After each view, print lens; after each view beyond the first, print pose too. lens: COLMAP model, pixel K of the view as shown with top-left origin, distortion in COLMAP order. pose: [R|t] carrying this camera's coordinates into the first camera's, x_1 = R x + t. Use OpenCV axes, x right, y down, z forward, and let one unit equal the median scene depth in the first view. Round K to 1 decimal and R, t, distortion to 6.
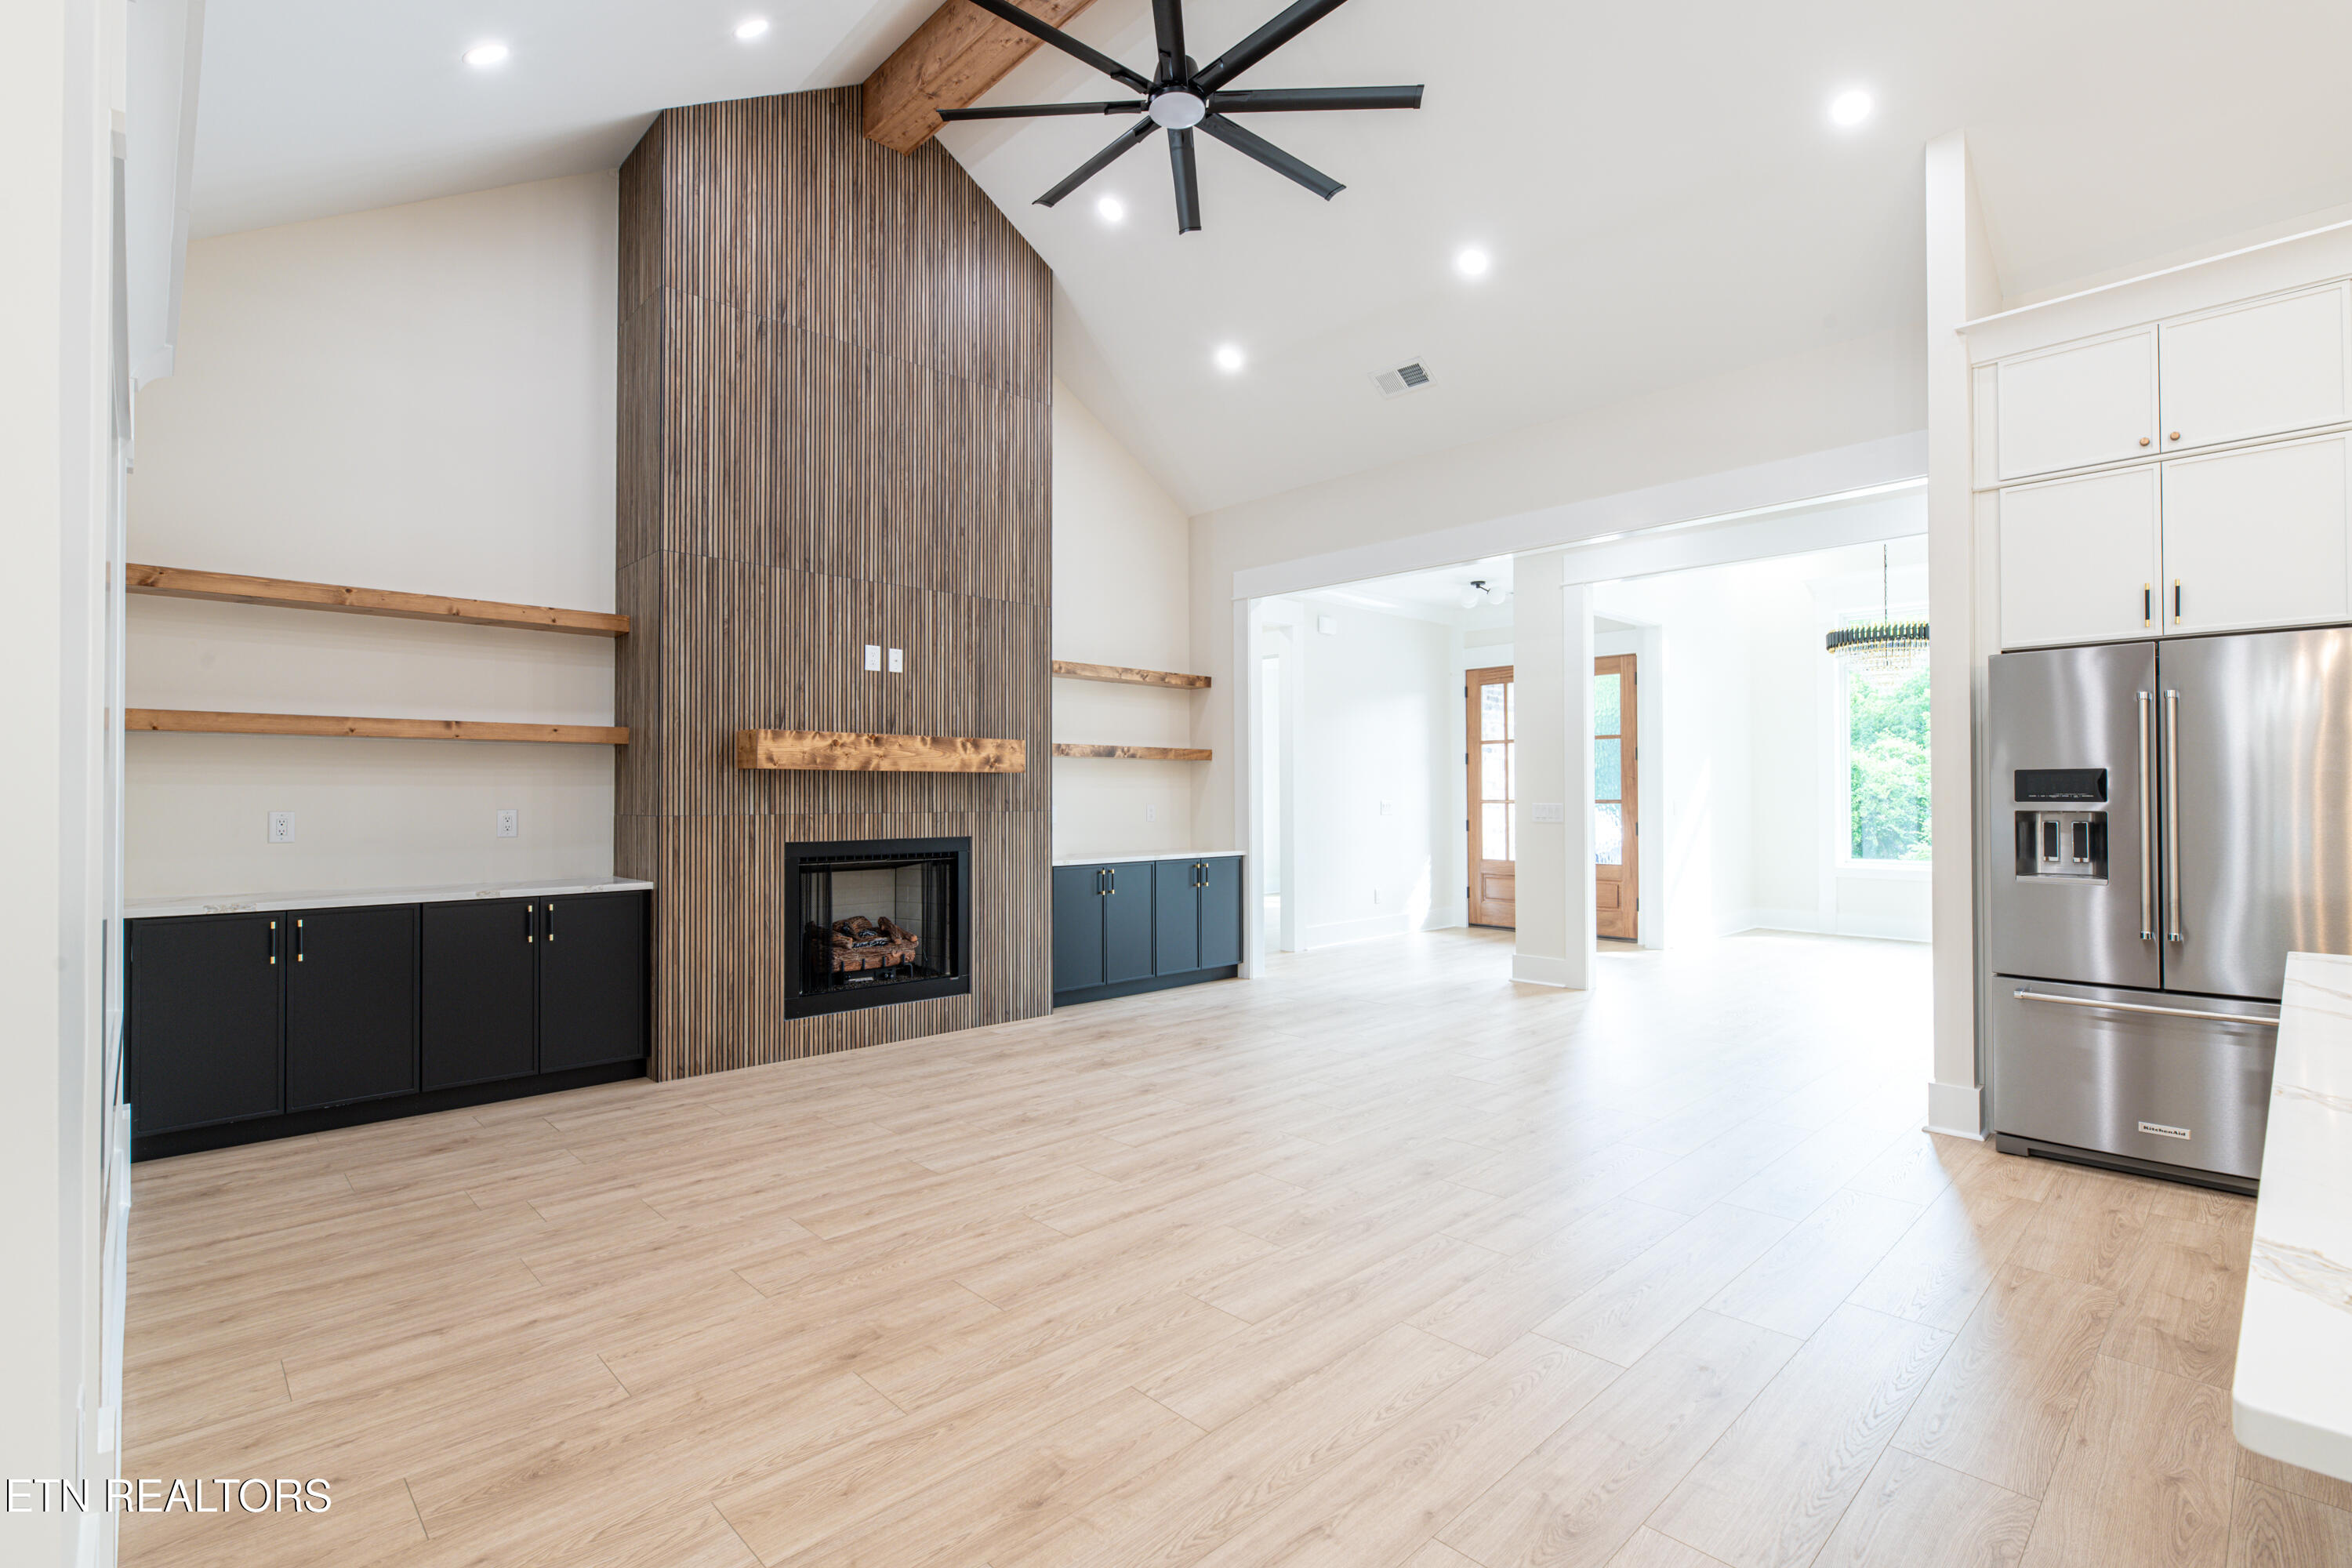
lens RADIAL K [[1052.2, 0, 1201.0], [0, 1052.2, 819.9], [0, 0, 1]] dist [-0.004167, -0.000514]
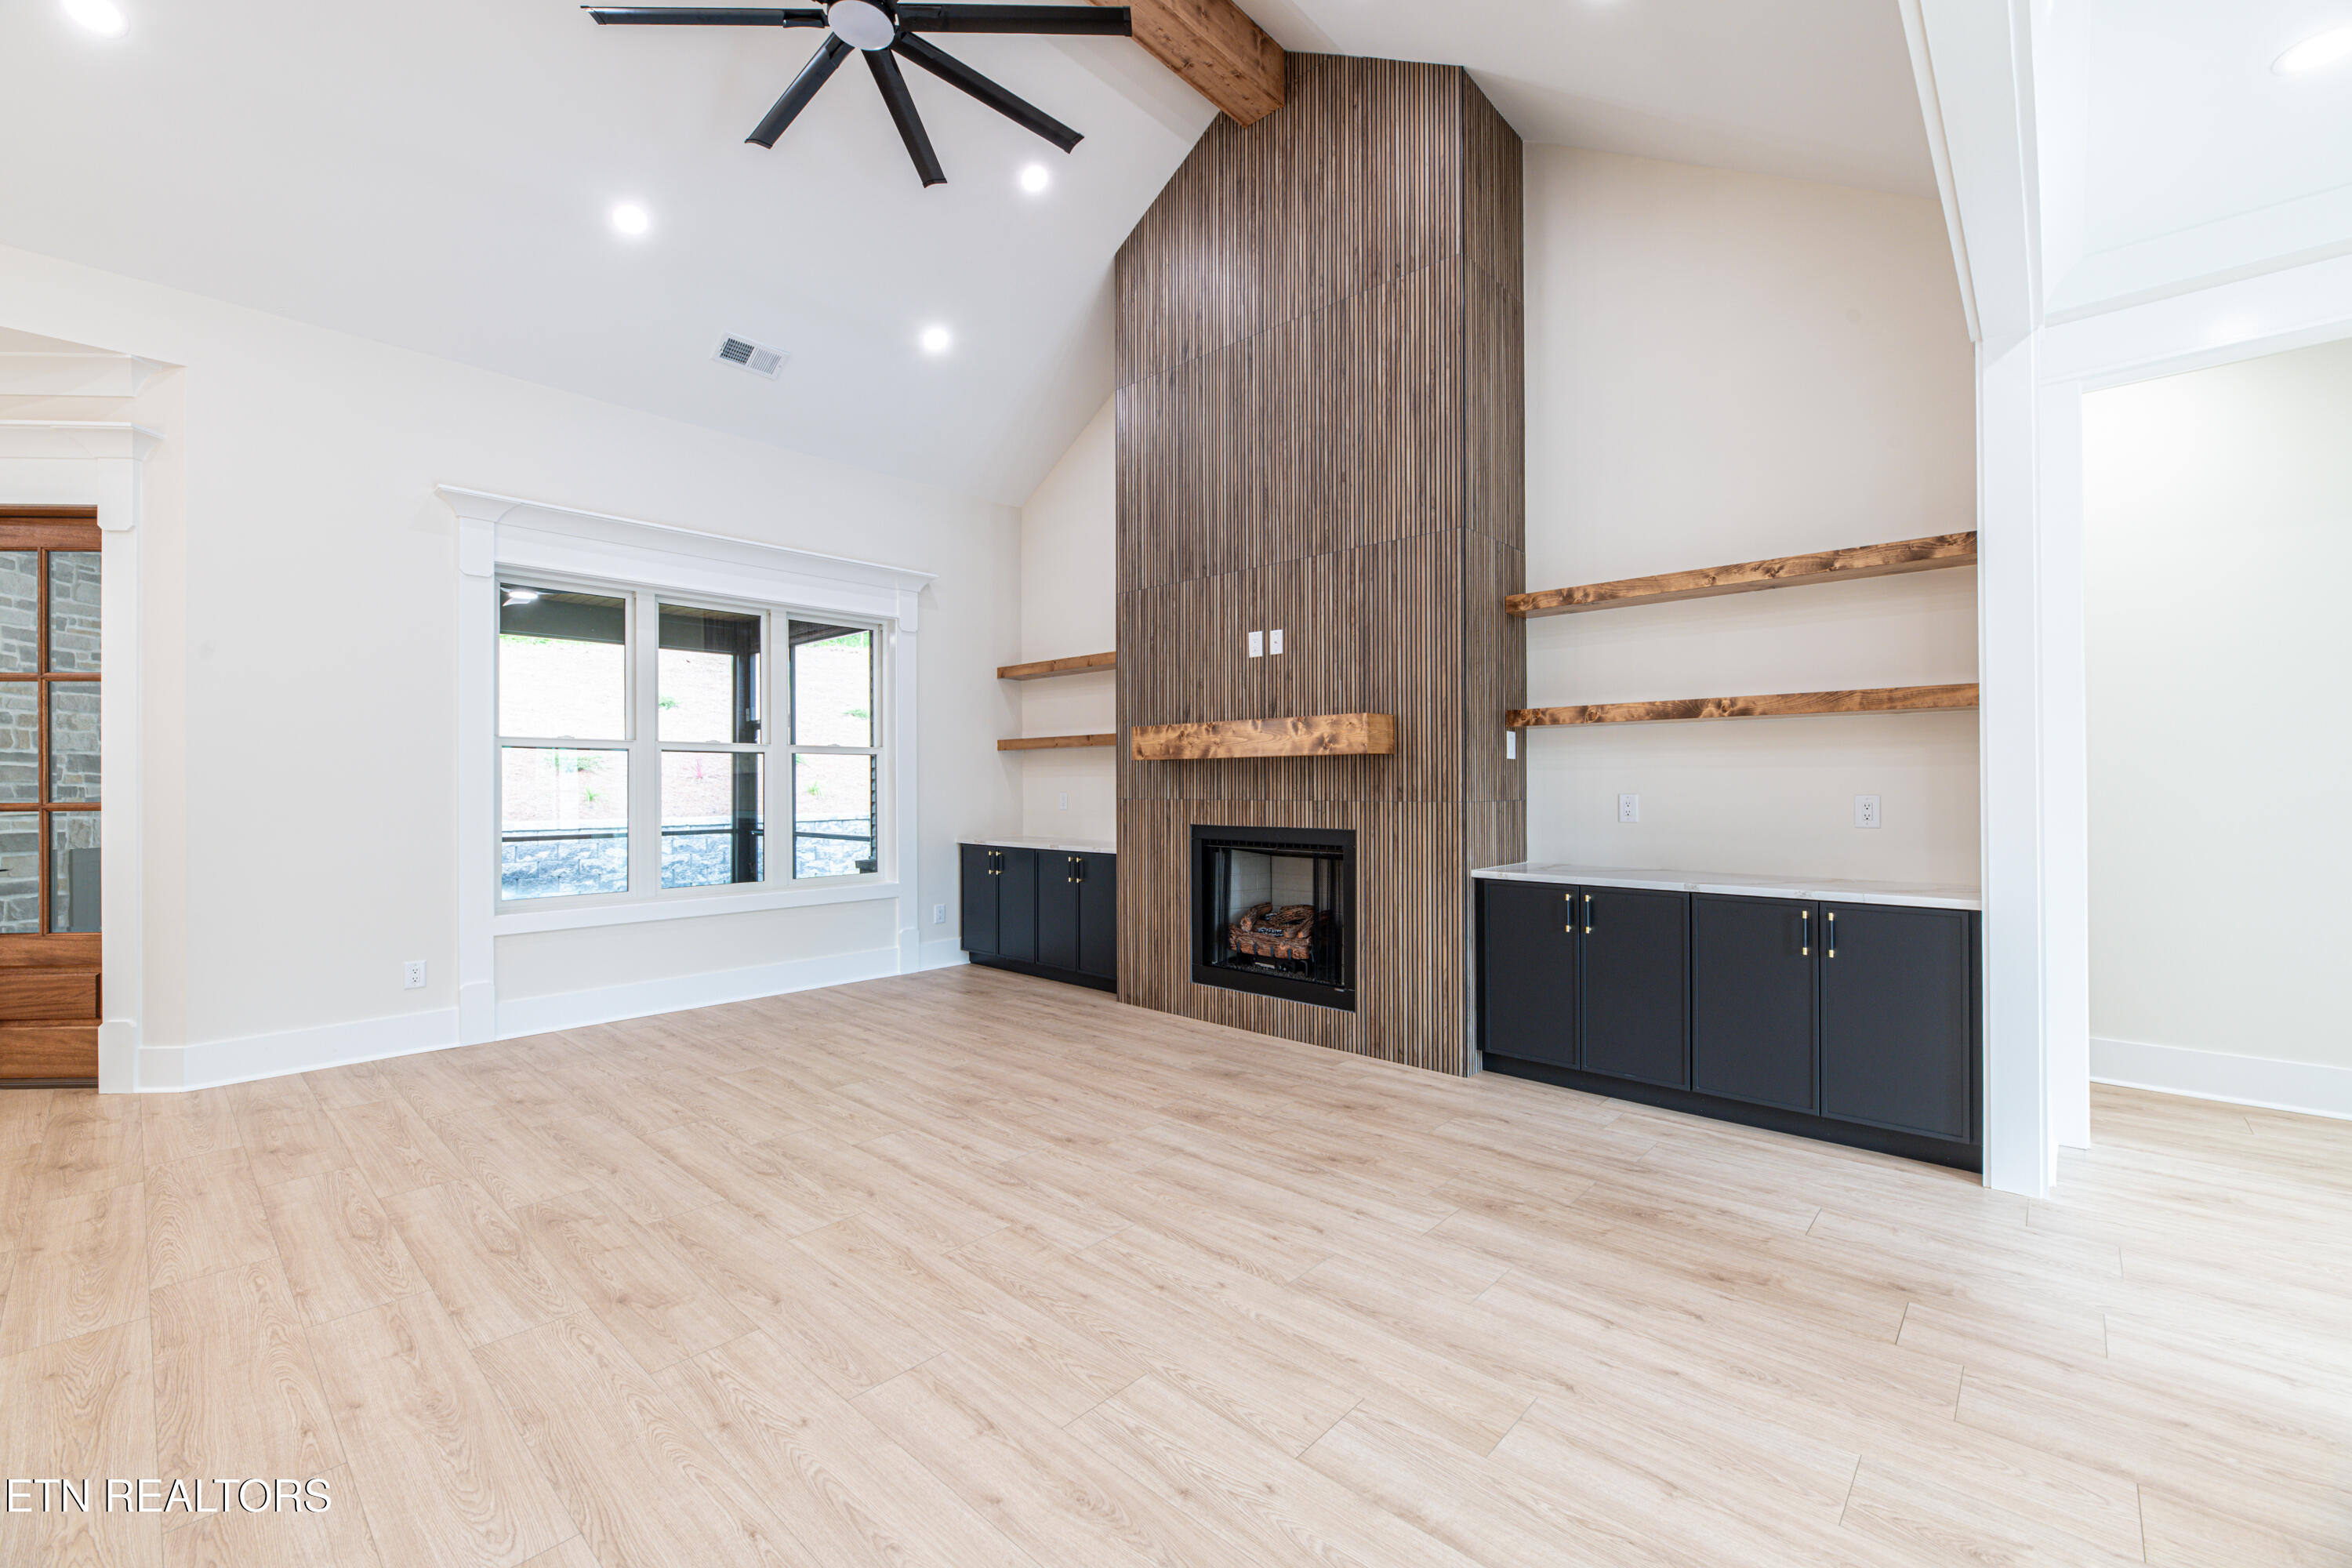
lens RADIAL K [[987.2, 0, 1258.0], [0, 987.2, 804.4], [0, 0, 1]] dist [-0.005187, 0.000496]
pose [[0.079152, 0.021683, -0.996627, 0.680671], [-0.018812, 0.999618, 0.020254, -0.023308], [0.996685, 0.017145, 0.079530, 1.015231]]
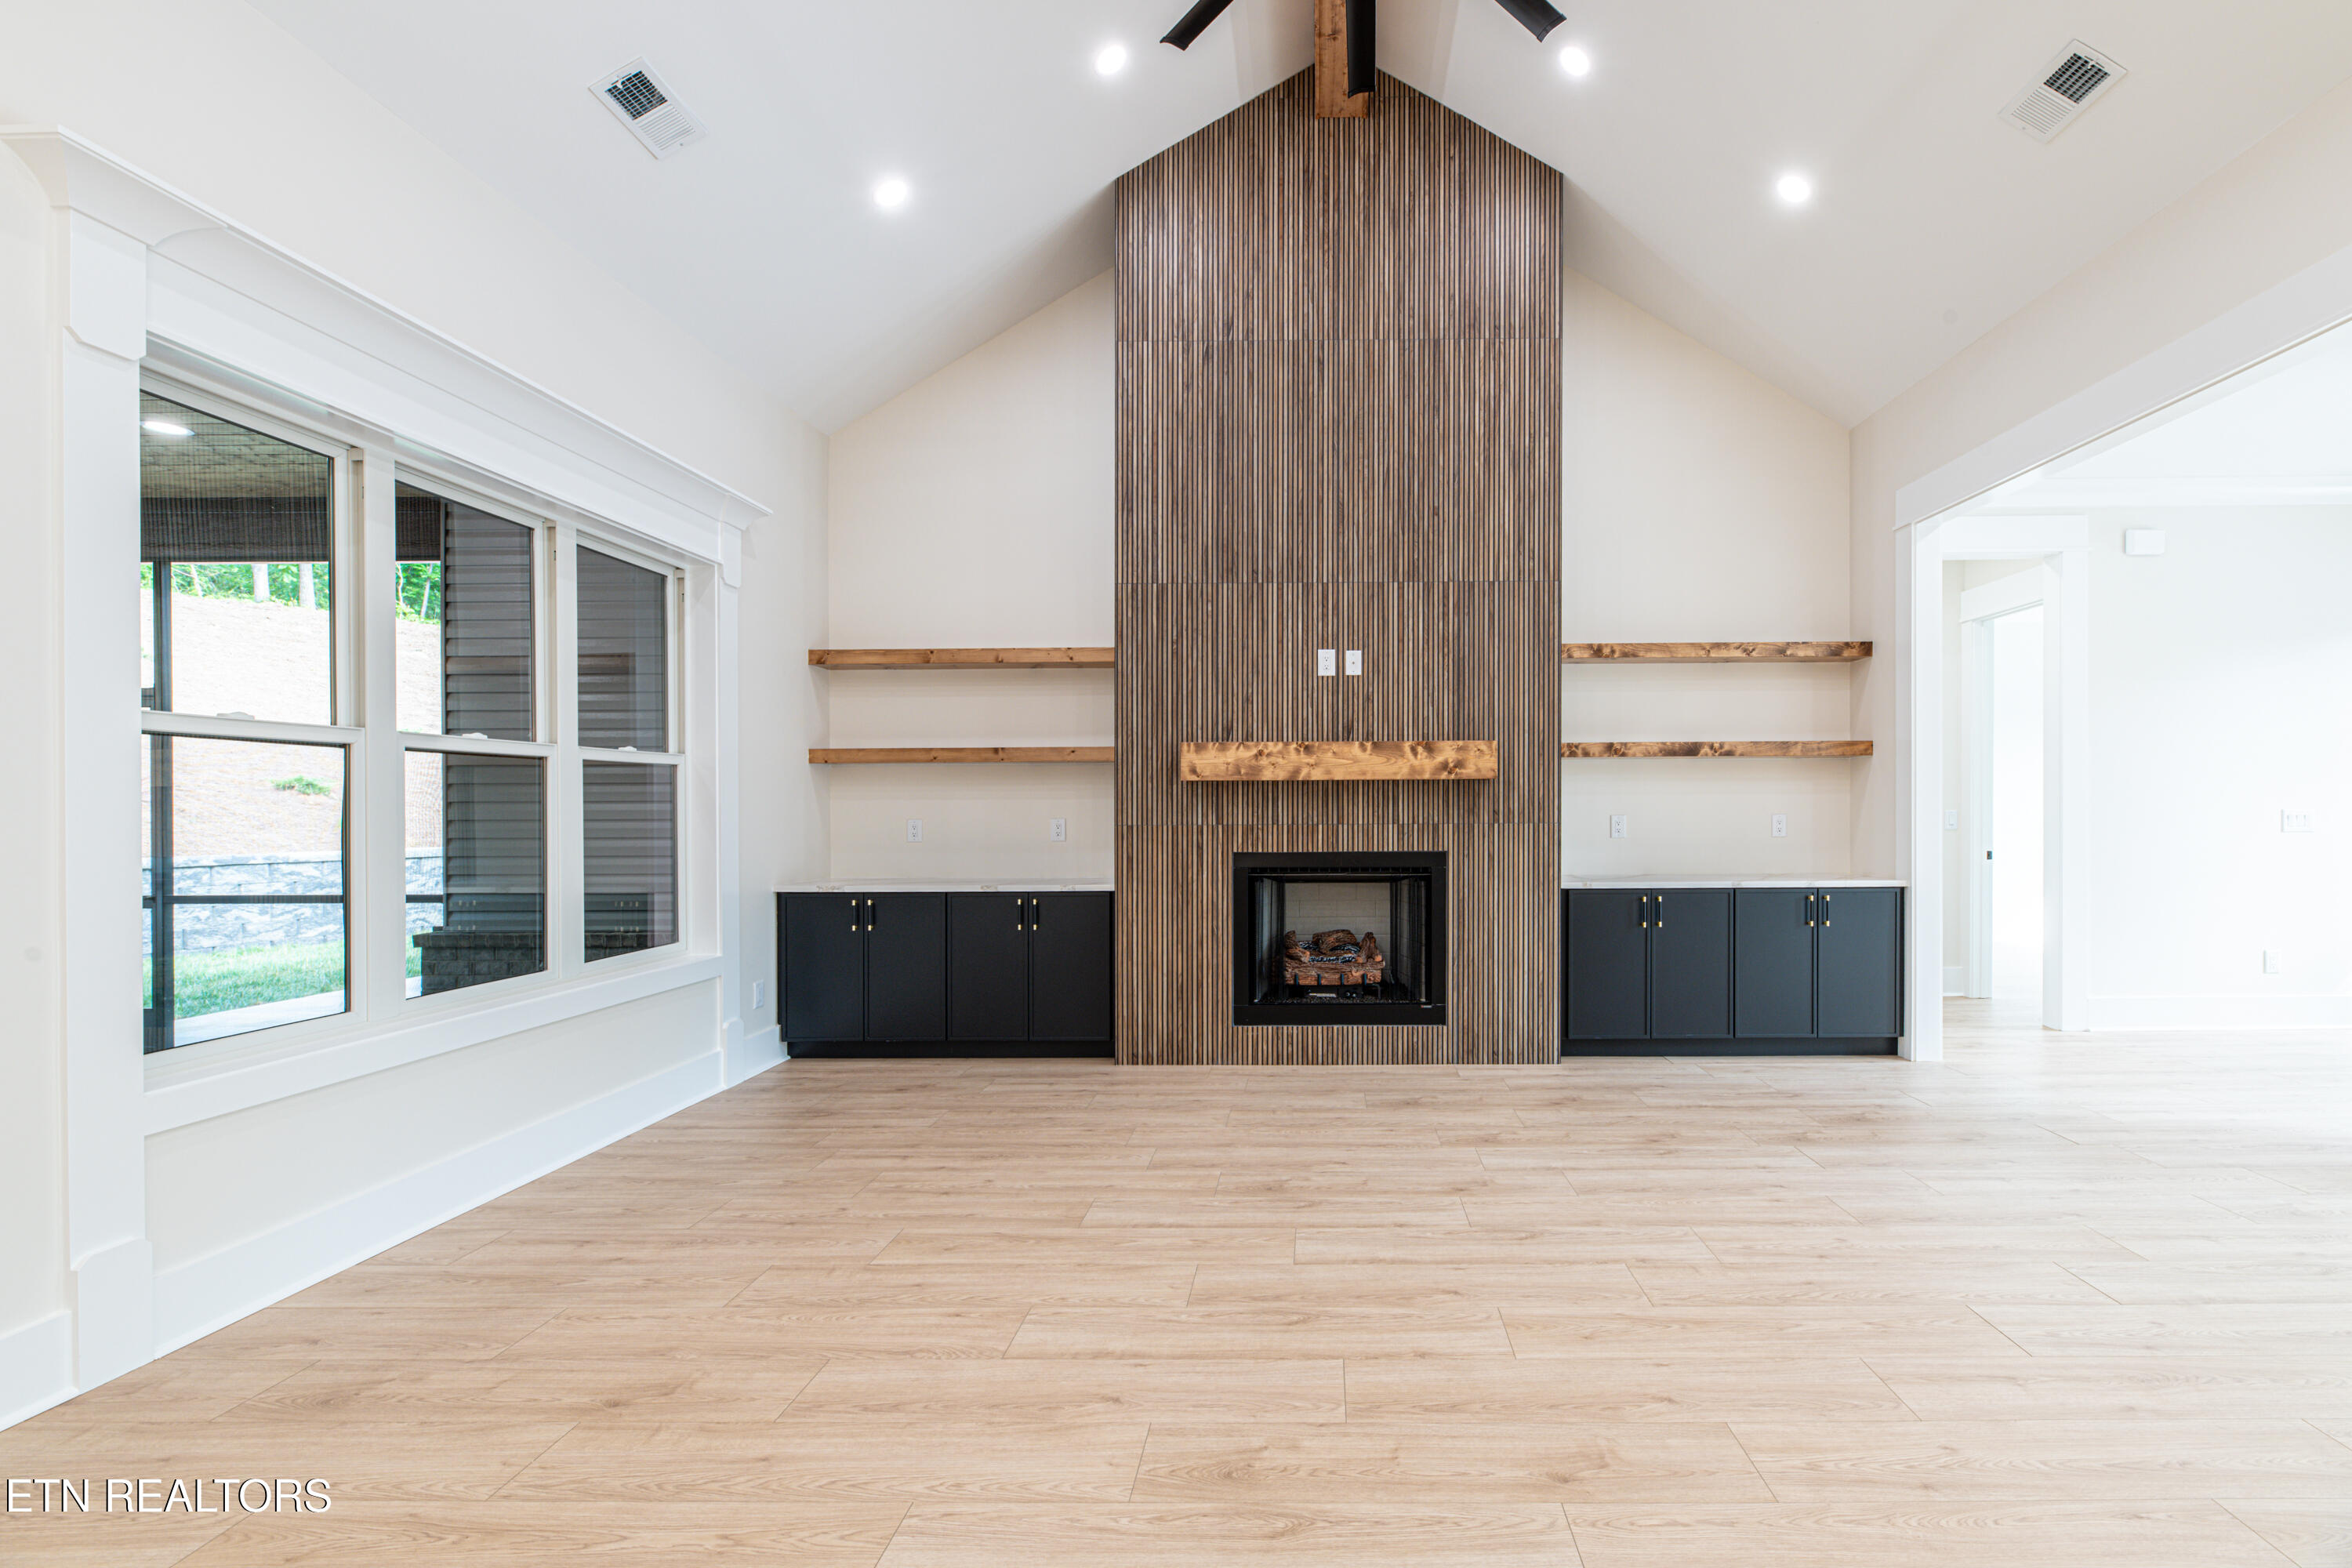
lens RADIAL K [[987.2, 0, 1345.0], [0, 987.2, 836.5], [0, 0, 1]] dist [-0.005187, 0.000496]
pose [[0.718714, 0.019016, -0.695046, 0.359173], [-0.011312, 0.999813, 0.015657, -0.010353], [0.695214, -0.003391, 0.718795, 0.396745]]
